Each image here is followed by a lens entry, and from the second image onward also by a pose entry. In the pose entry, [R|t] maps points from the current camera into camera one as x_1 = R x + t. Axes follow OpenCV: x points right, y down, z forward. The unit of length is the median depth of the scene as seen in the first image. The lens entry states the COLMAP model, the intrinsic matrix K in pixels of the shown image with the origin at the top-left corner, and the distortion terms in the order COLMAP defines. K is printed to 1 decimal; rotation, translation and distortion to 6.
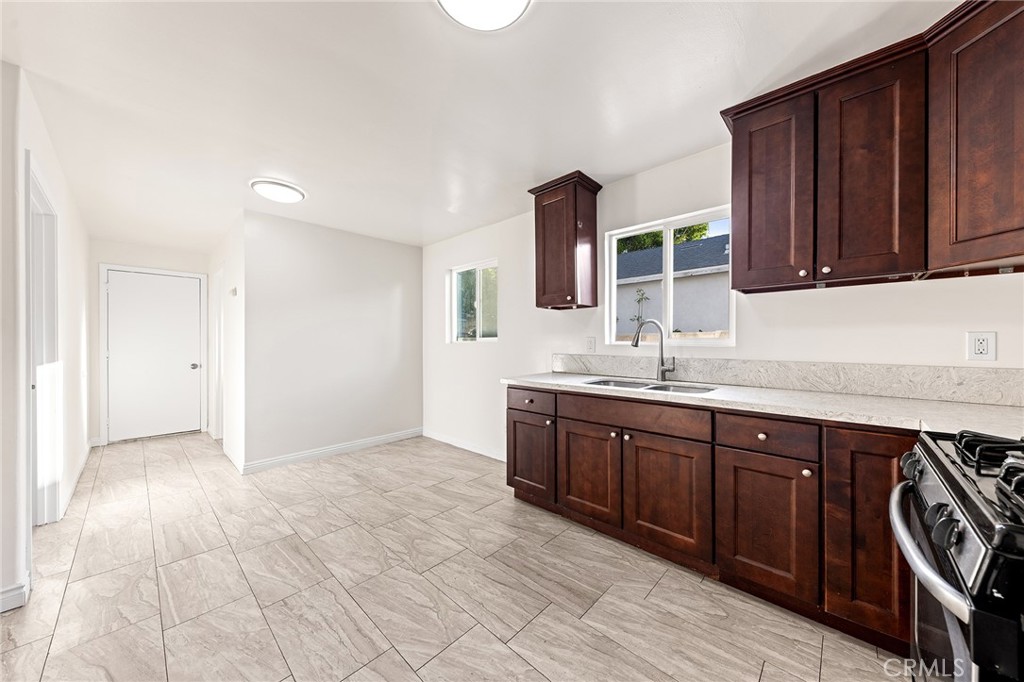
lens RADIAL K [[344.5, 0, 512.0], [0, 344.5, 341.0], [0, 0, 1]] dist [0.001815, -0.000009]
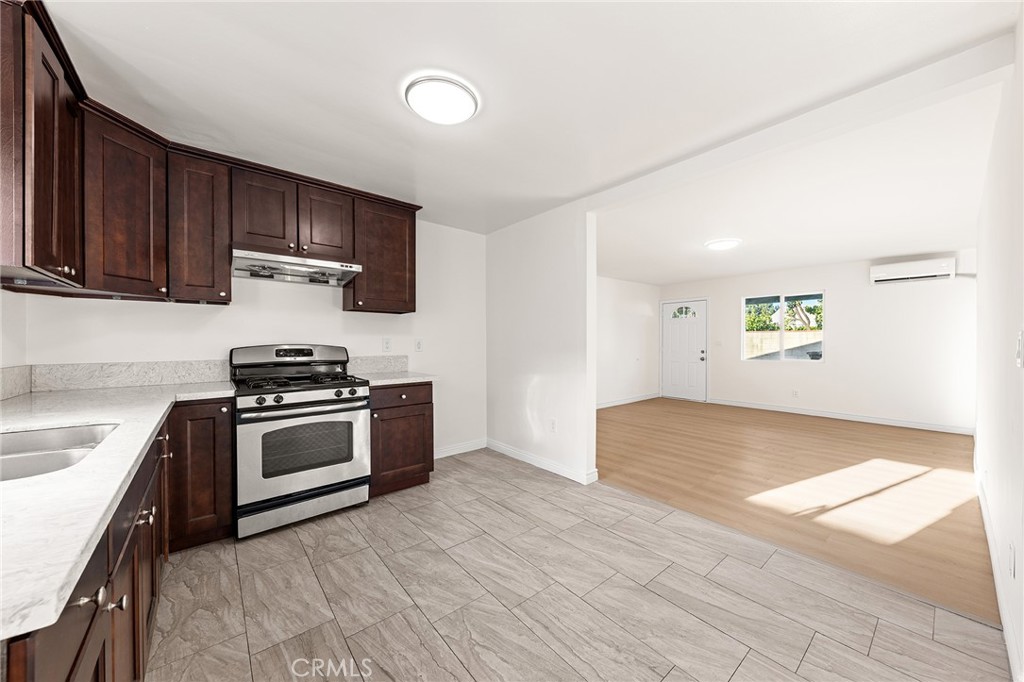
lens RADIAL K [[358.0, 0, 504.6], [0, 358.0, 345.4], [0, 0, 1]] dist [0.017669, -0.009367]
pose [[-0.988819, -0.000108, 0.149118, -0.312138], [0.001243, 0.999959, 0.008967, -0.005935], [-0.149113, 0.009052, -0.988779, 1.343471]]
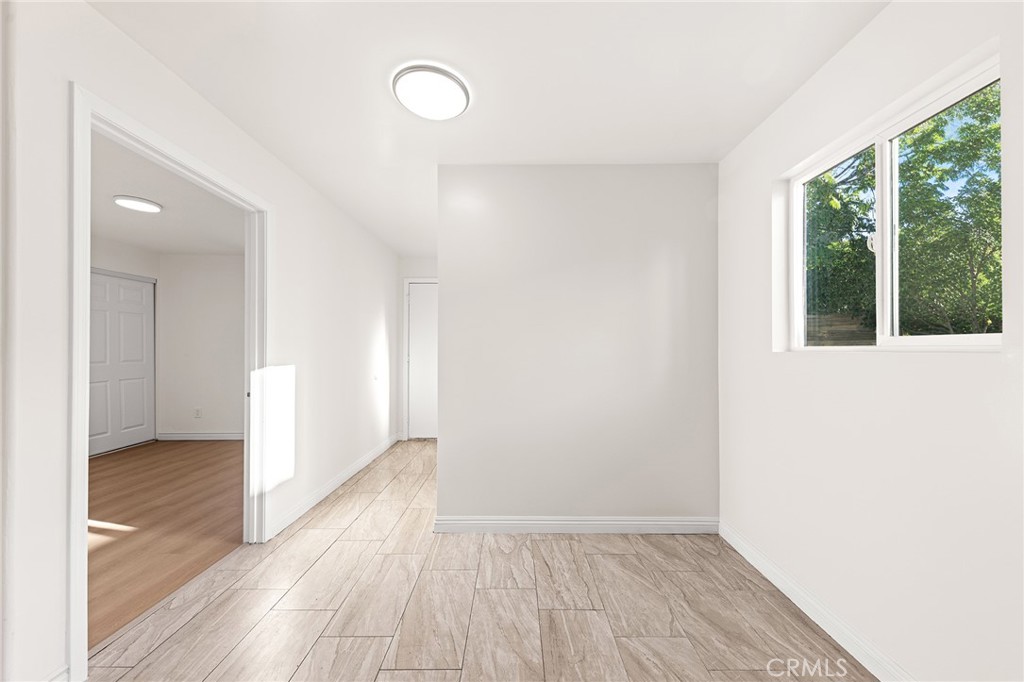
lens RADIAL K [[366.5, 0, 514.1], [0, 366.5, 347.0], [0, 0, 1]] dist [0.013663, 0.000018]
pose [[0.686424, -0.000329, -0.727202, -0.148985], [-0.002952, 0.999990, -0.003239, 0.003134], [0.727196, 0.004370, 0.686416, 0.847948]]
